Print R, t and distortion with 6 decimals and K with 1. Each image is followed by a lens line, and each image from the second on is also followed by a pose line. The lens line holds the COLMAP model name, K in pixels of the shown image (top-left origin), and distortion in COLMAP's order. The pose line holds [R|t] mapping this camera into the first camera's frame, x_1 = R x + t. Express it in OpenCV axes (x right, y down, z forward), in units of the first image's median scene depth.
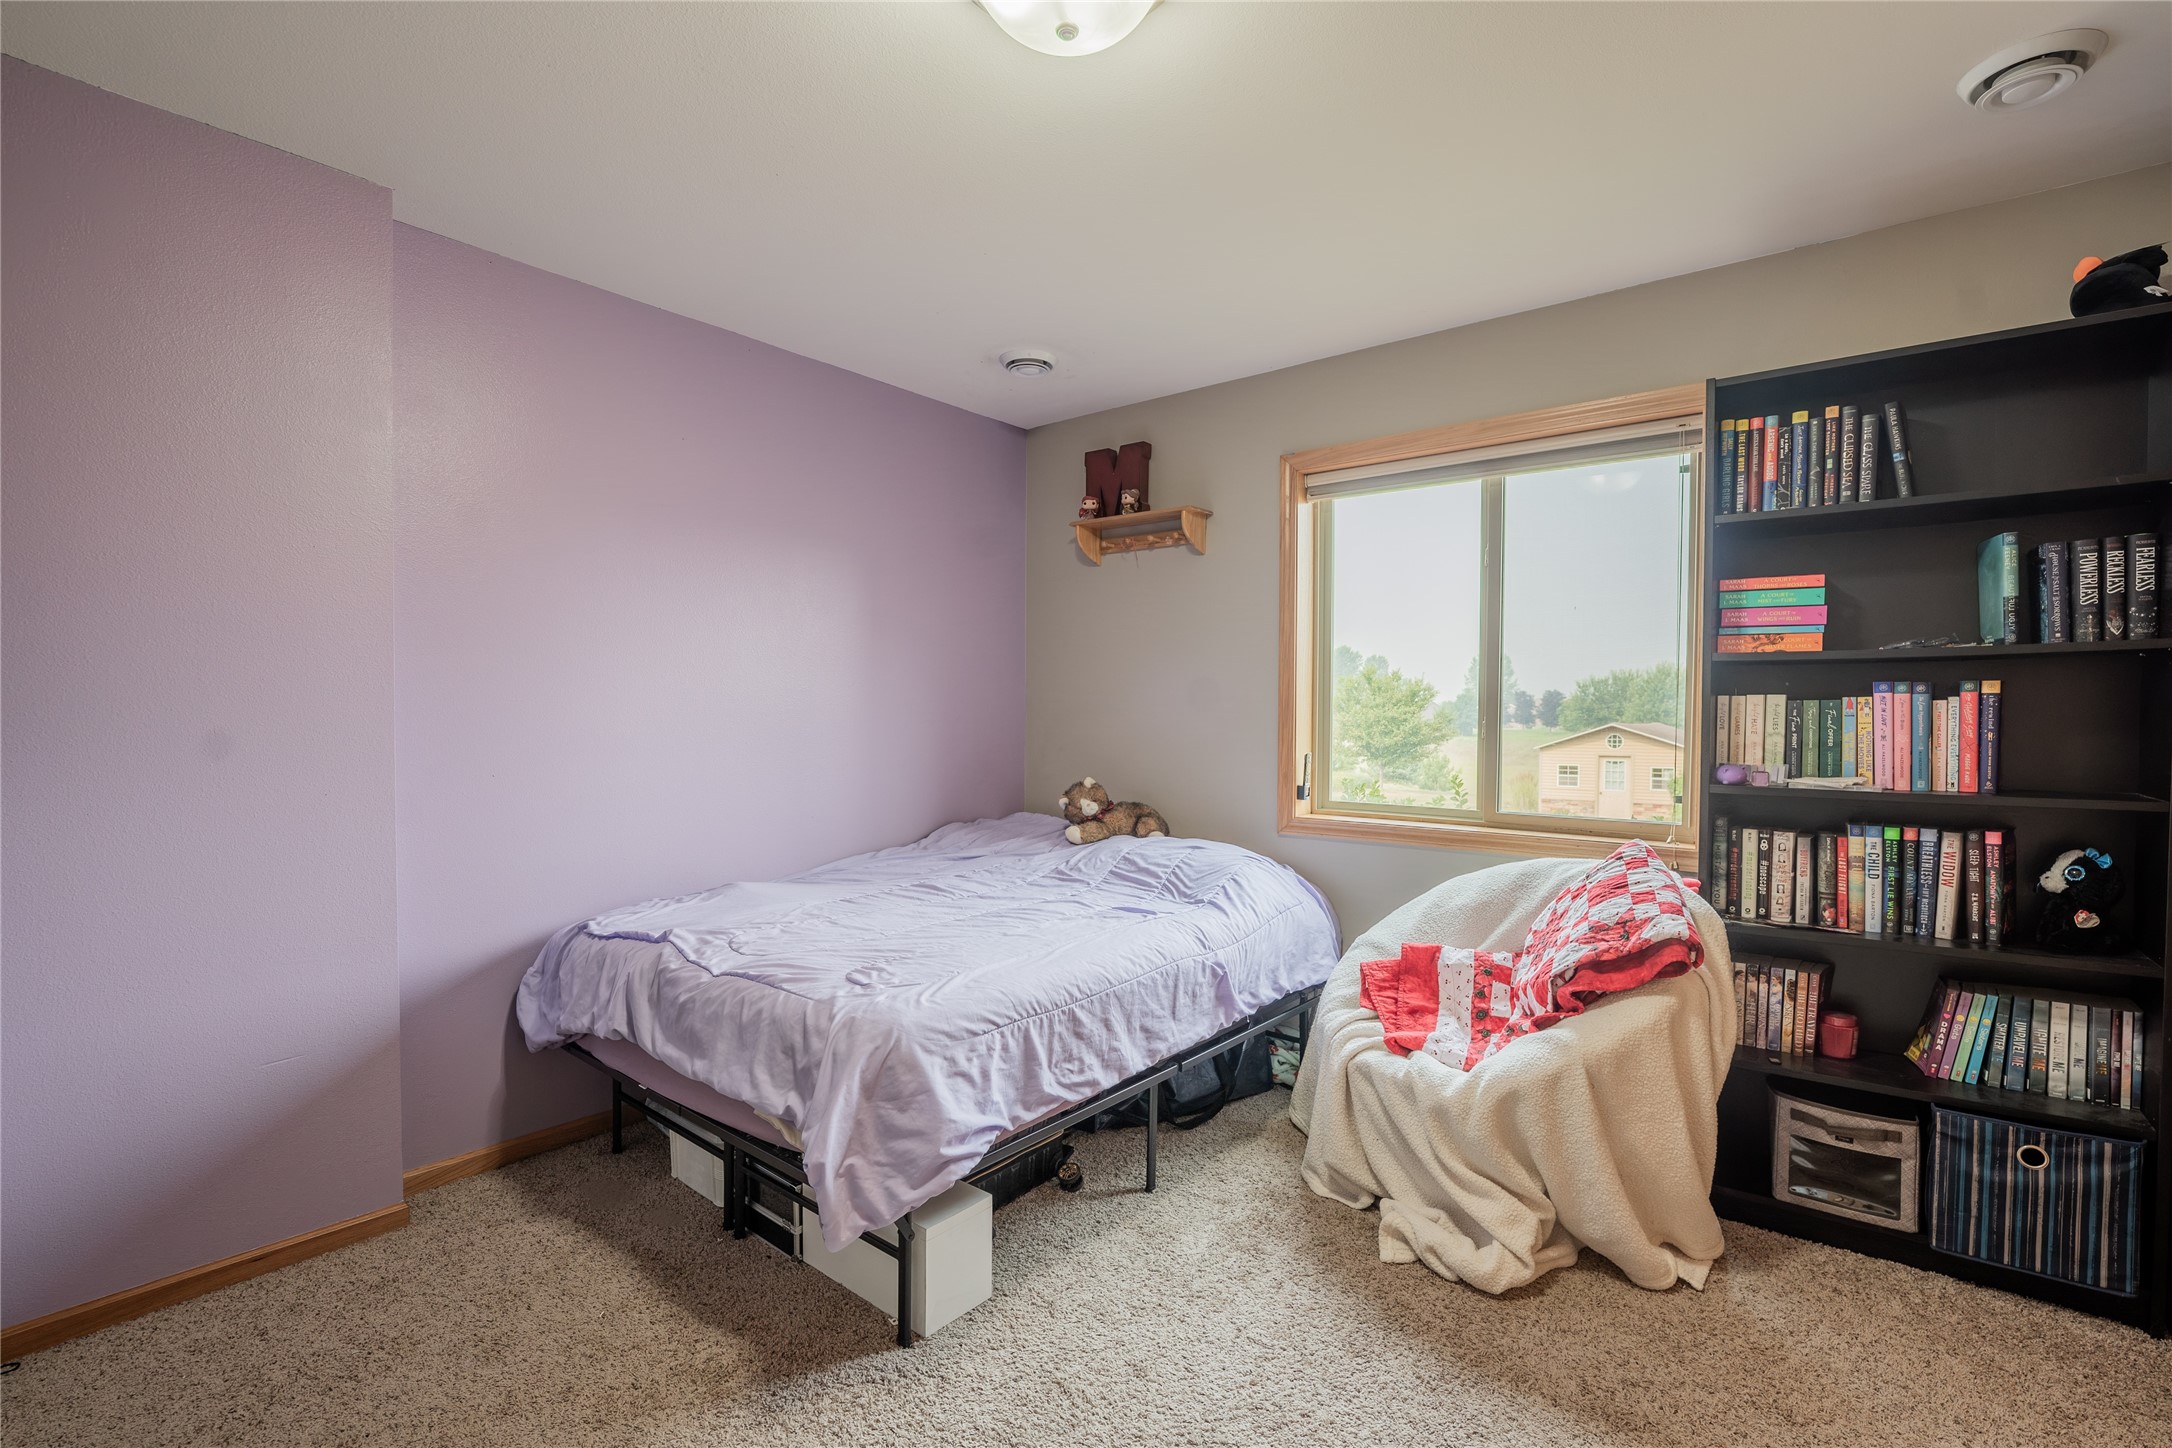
lens RADIAL K [[1025.1, 0, 1079.1], [0, 1025.1, 730.5], [0, 0, 1]] dist [0.004721, 0.000591]
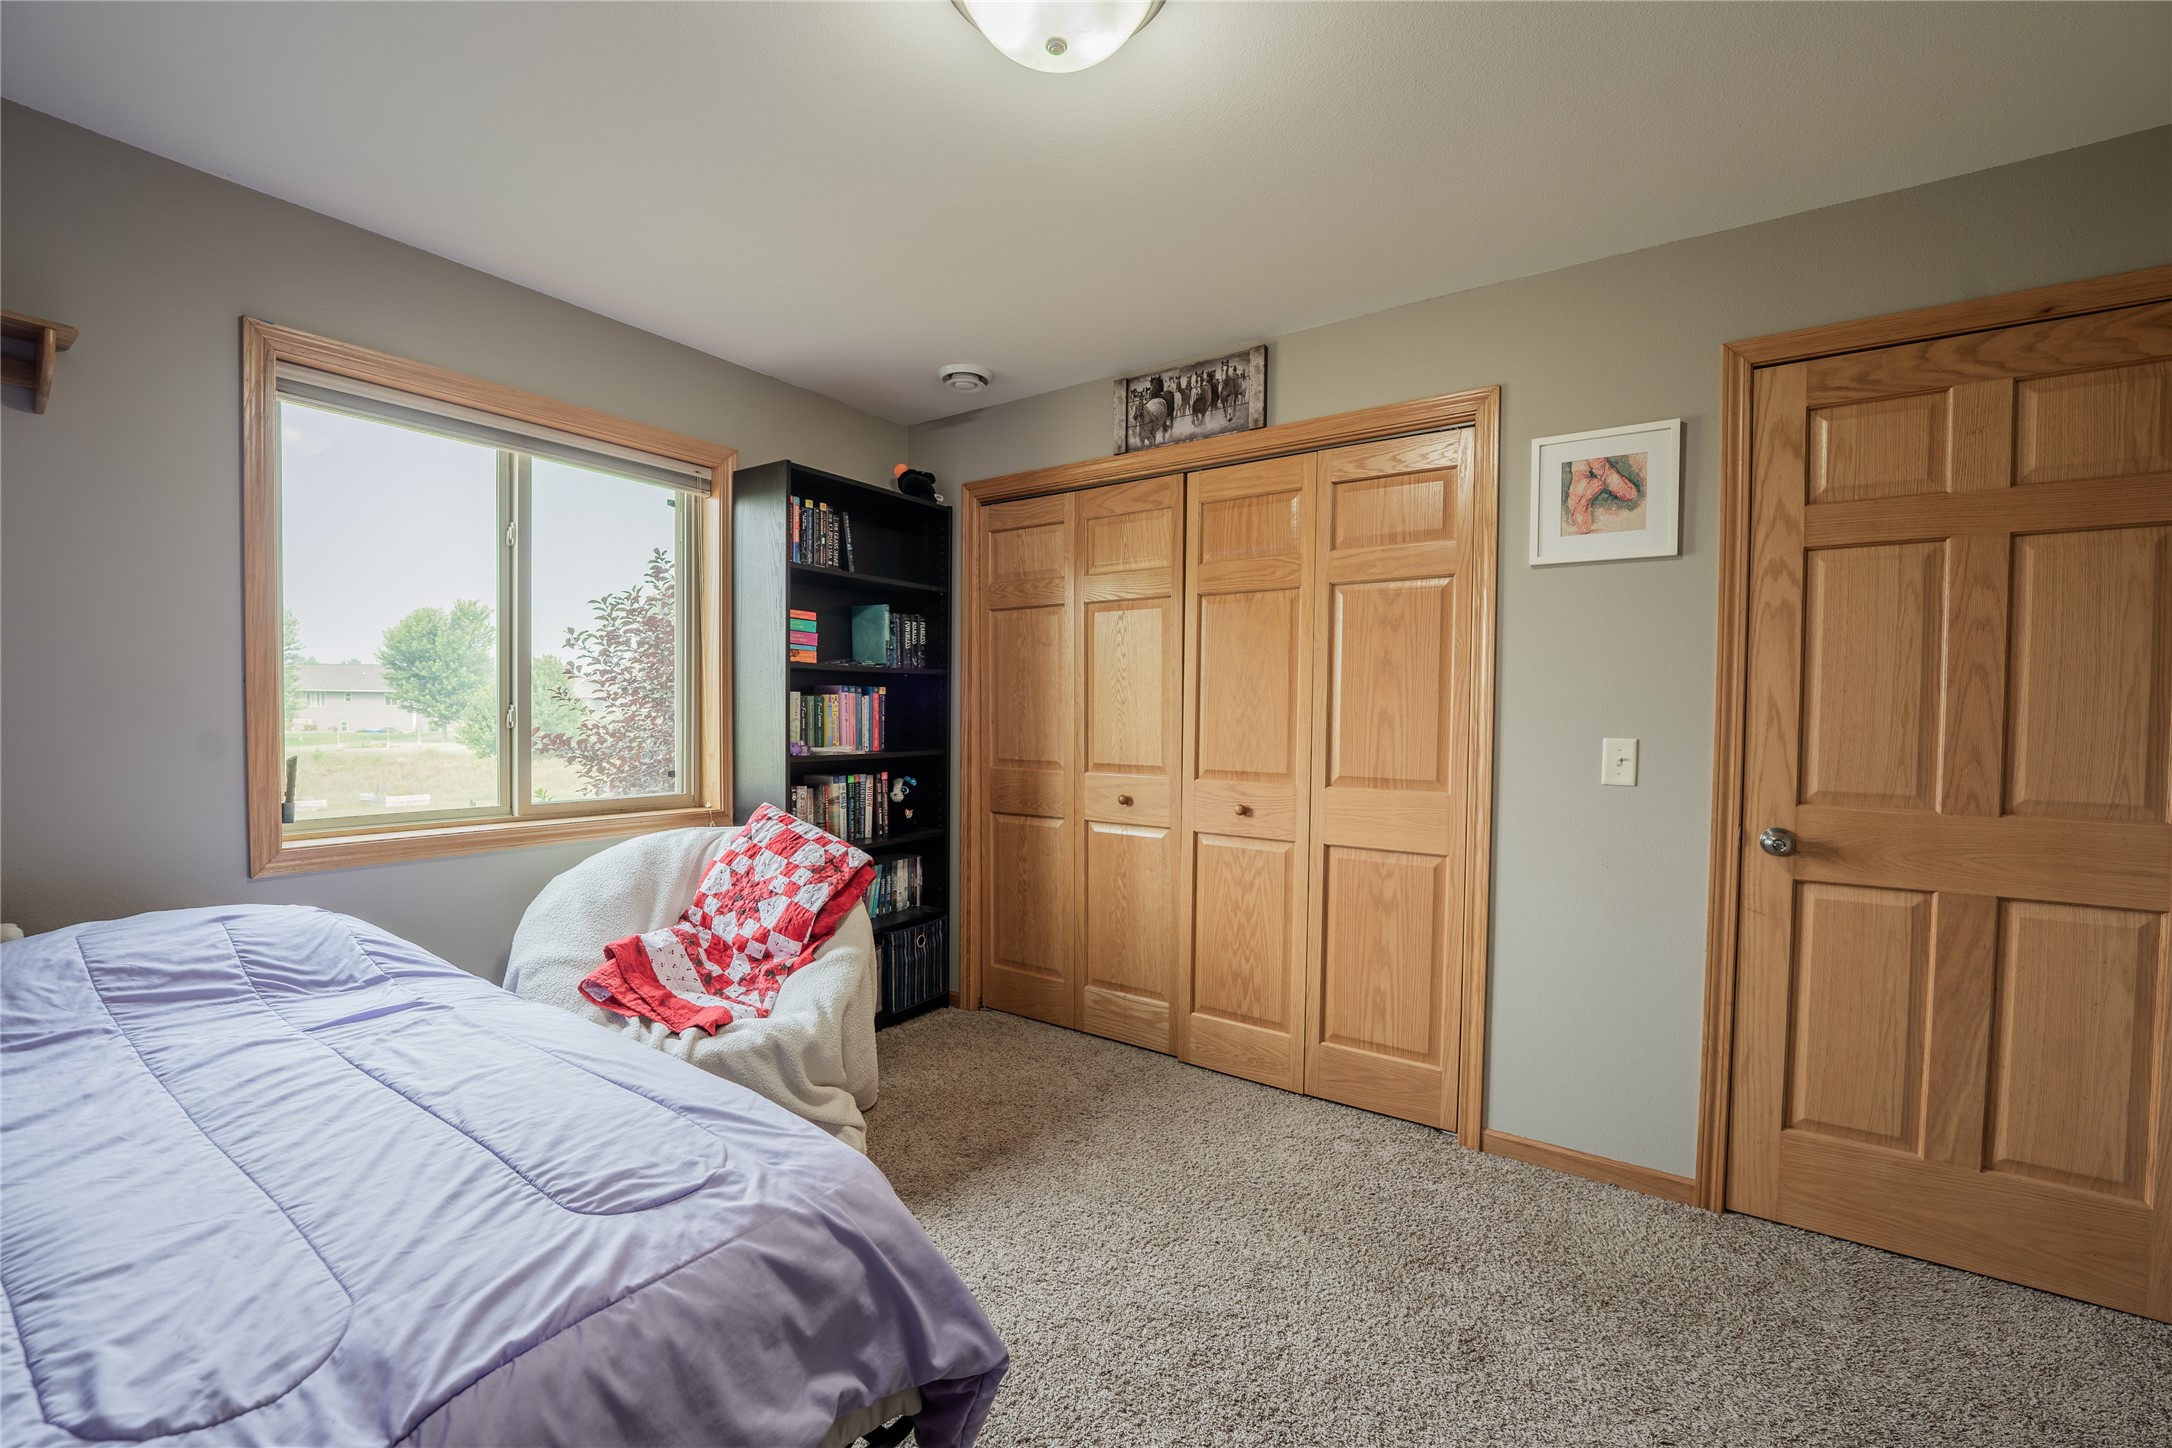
lens RADIAL K [[904.4, 0, 1087.1], [0, 904.4, 727.2], [0, 0, 1]] dist [-0.027917, 0.003113]
pose [[-0.102014, -0.024403, 0.994484, -0.636769], [0.005255, 0.999672, 0.025070, -0.014821], [-0.994769, 0.007784, -0.101853, 0.743376]]
